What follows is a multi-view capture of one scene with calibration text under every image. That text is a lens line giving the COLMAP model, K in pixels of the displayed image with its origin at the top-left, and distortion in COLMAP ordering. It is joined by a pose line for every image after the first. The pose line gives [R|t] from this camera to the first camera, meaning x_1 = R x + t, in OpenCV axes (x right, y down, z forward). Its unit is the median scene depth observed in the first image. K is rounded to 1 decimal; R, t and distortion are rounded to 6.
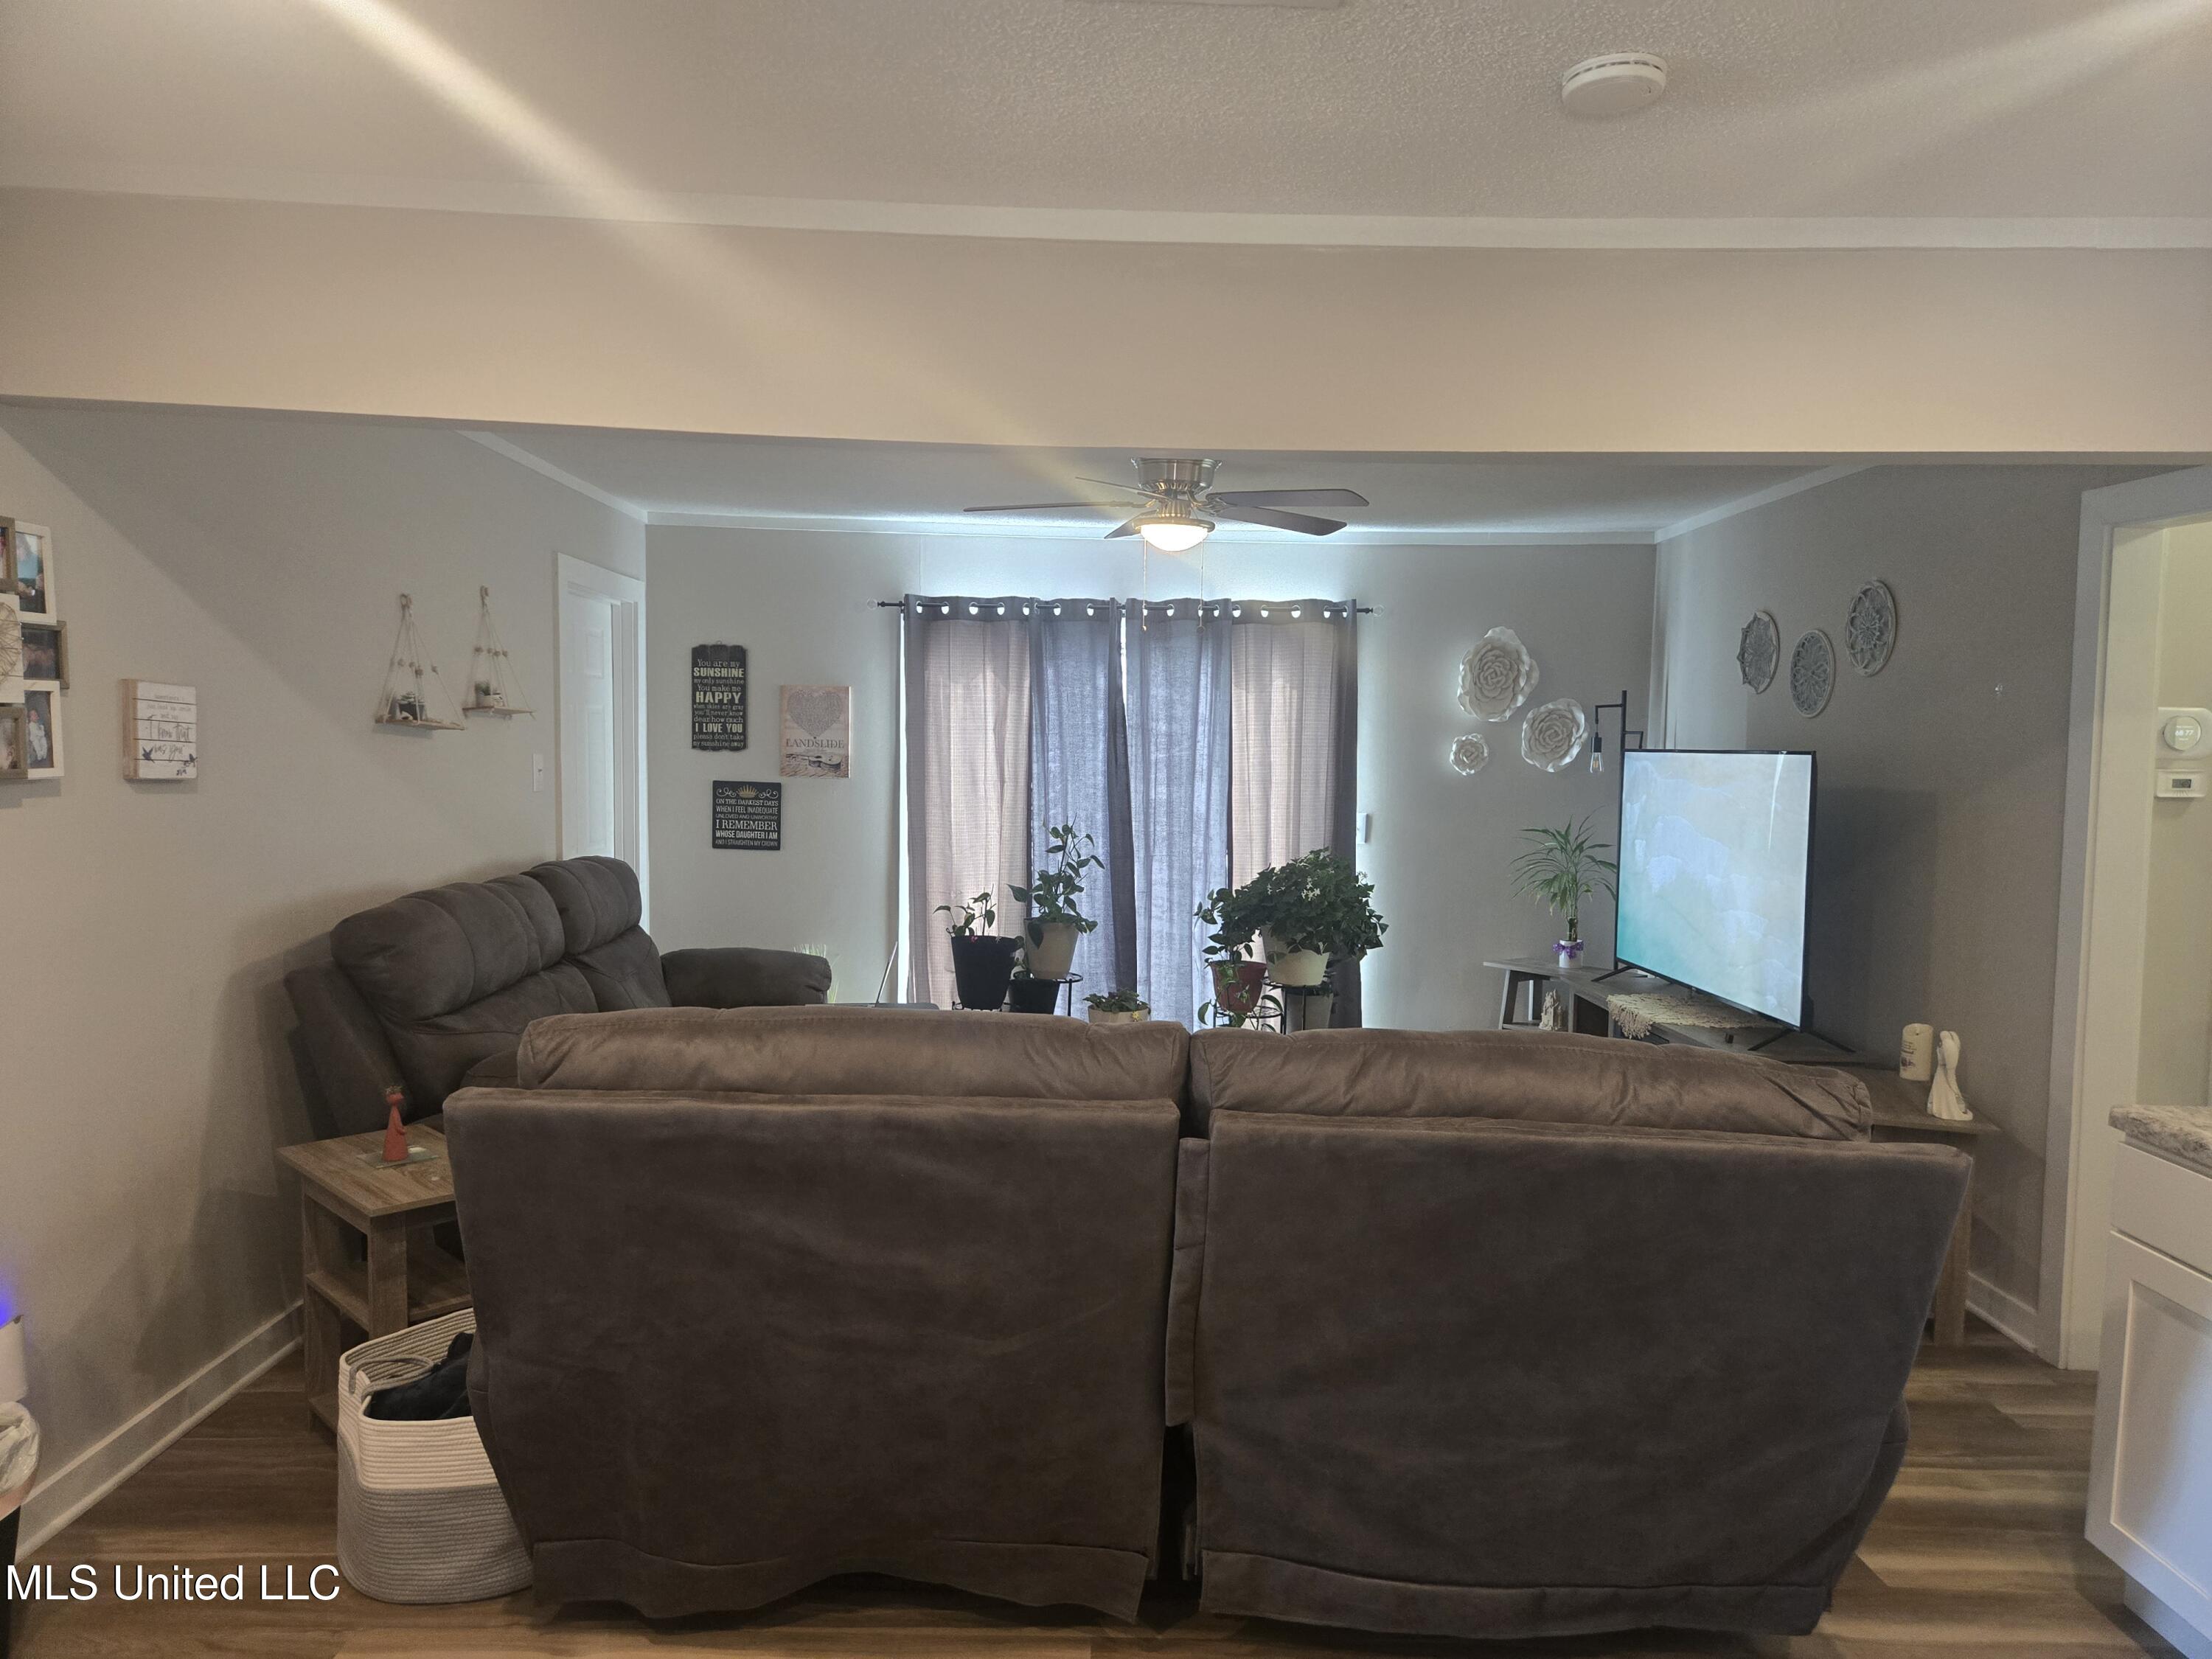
lens RADIAL K [[1474.8, 0, 1100.7], [0, 1474.8, 833.9], [0, 0, 1]] dist [0.071502, -0.064557]
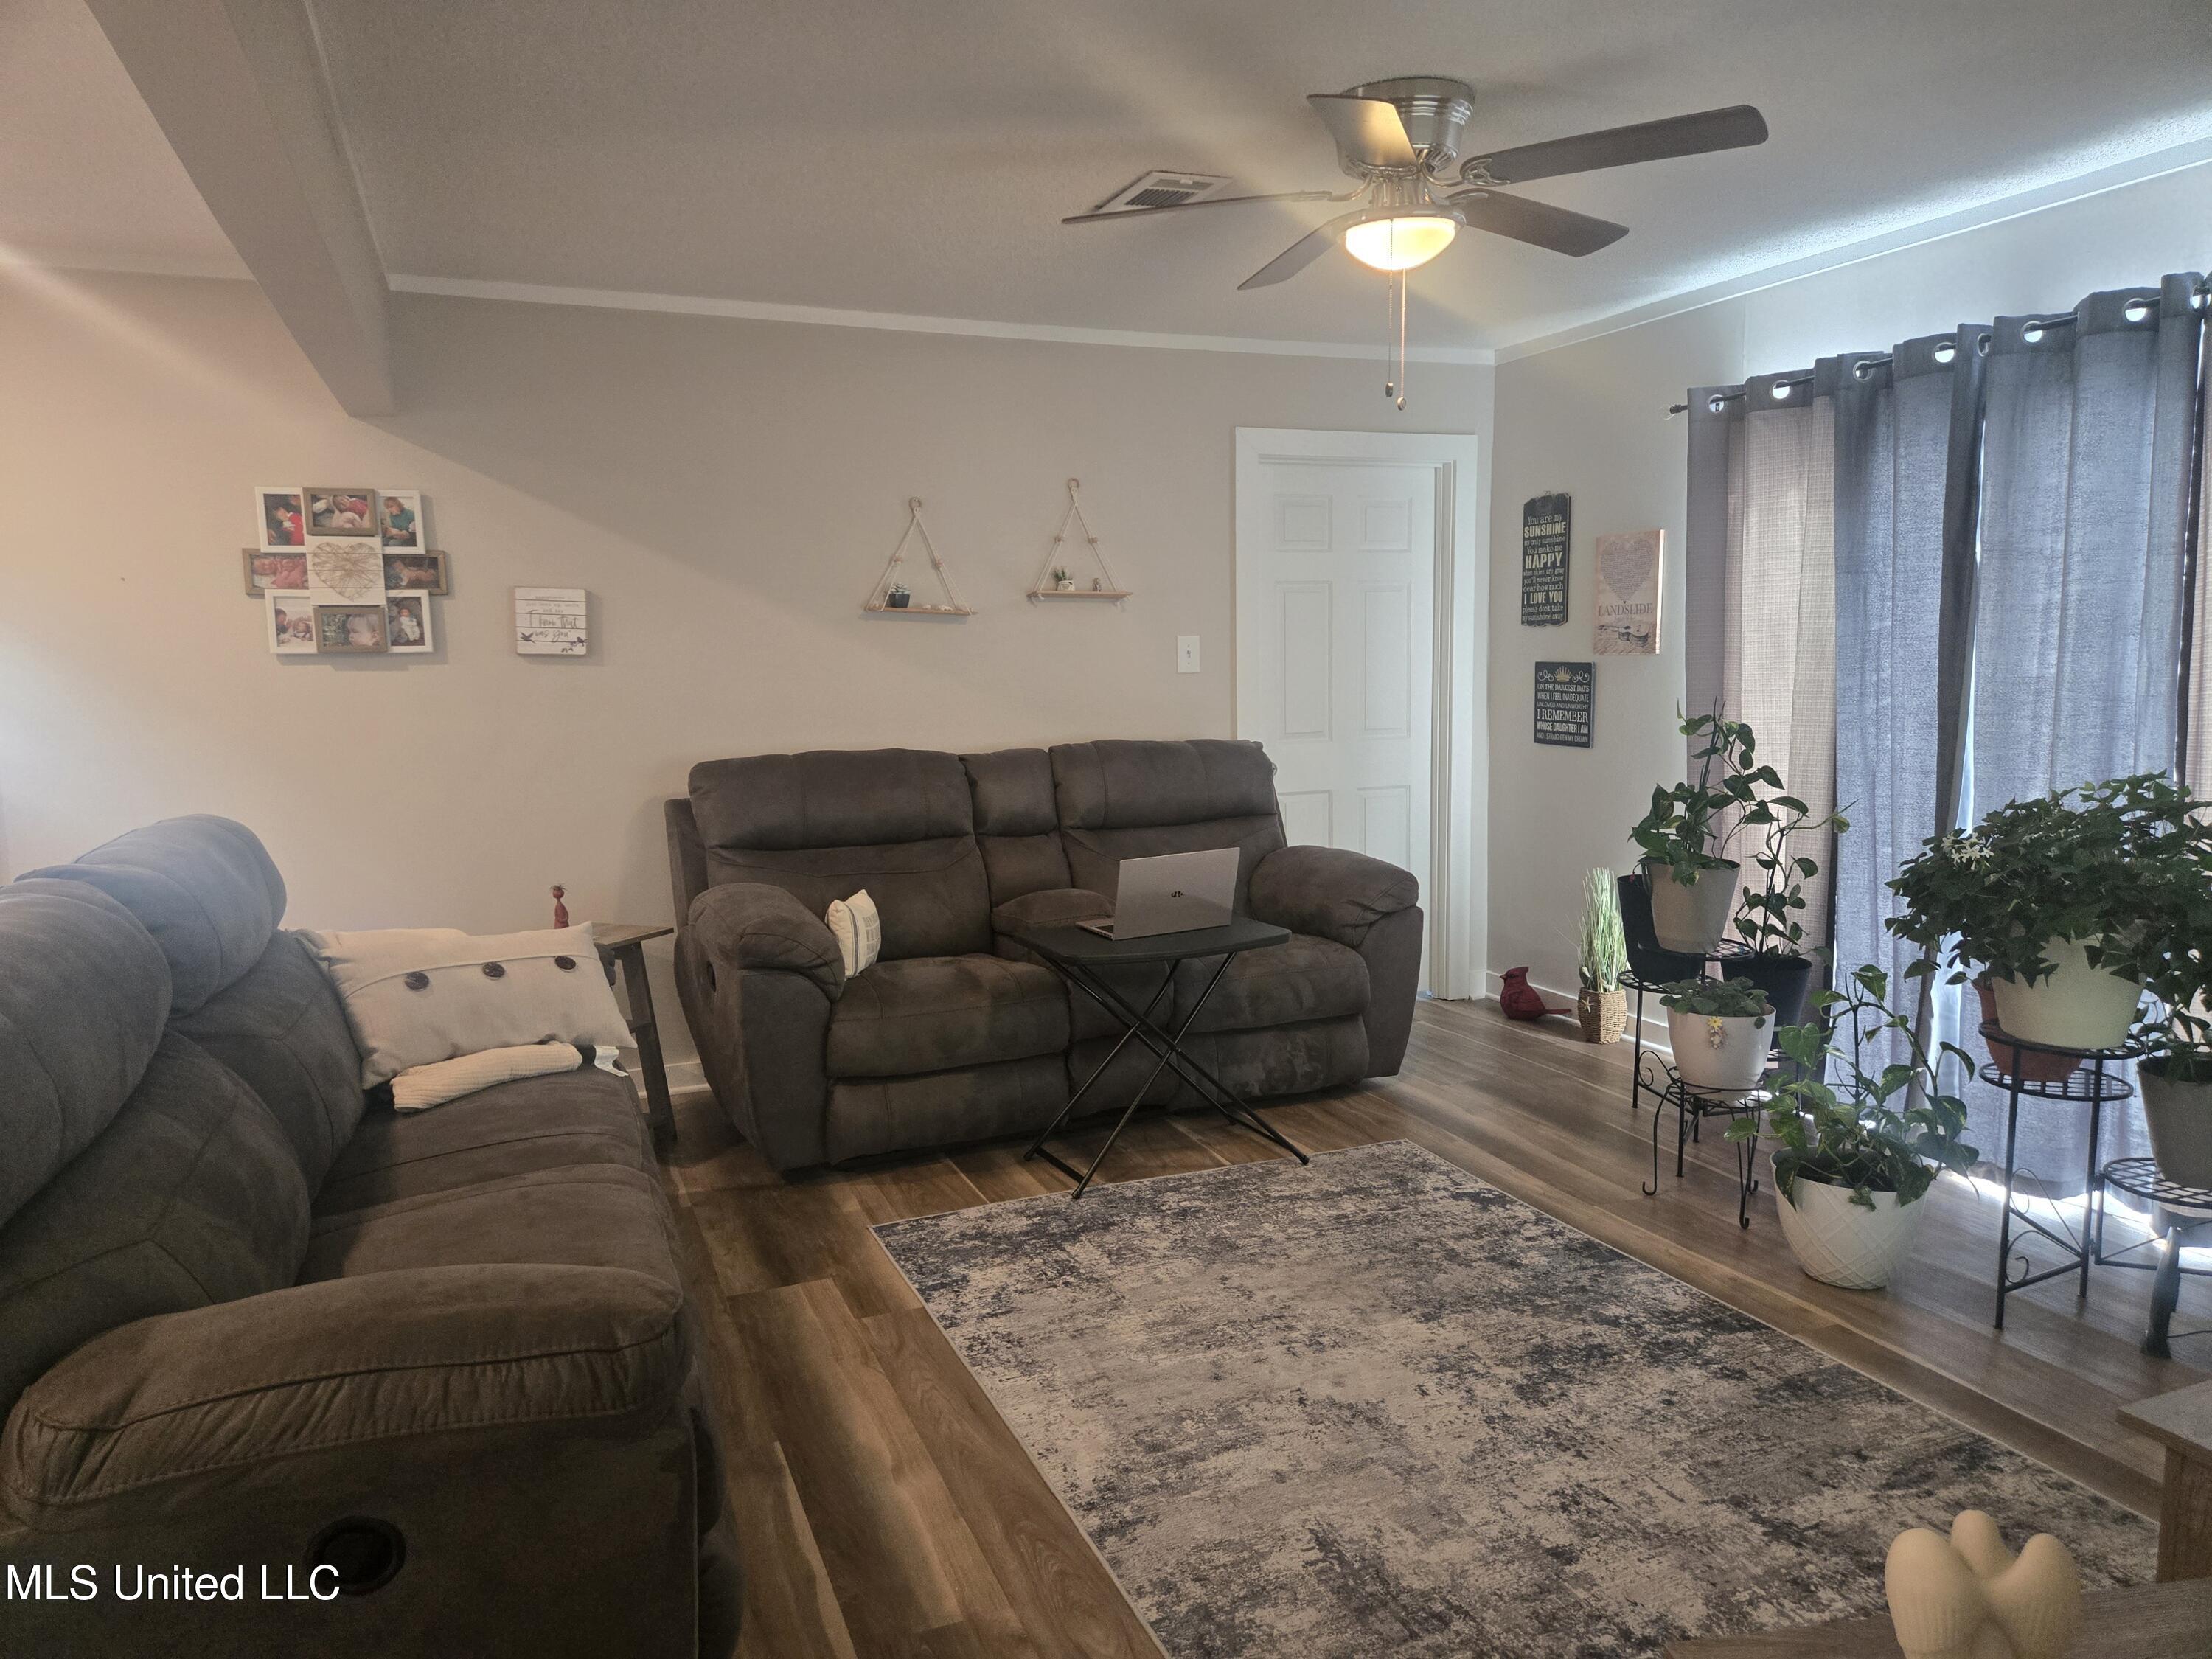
lens RADIAL K [[1474.8, 0, 1100.6], [0, 1474.8, 828.3], [0, 0, 1]] dist [0.071502, -0.064557]
pose [[0.362599, 0.082545, -0.928282, 0.436803], [-0.032152, 0.996585, 0.076060, 0.001870], [0.931390, 0.002267, 0.364015, 0.467121]]
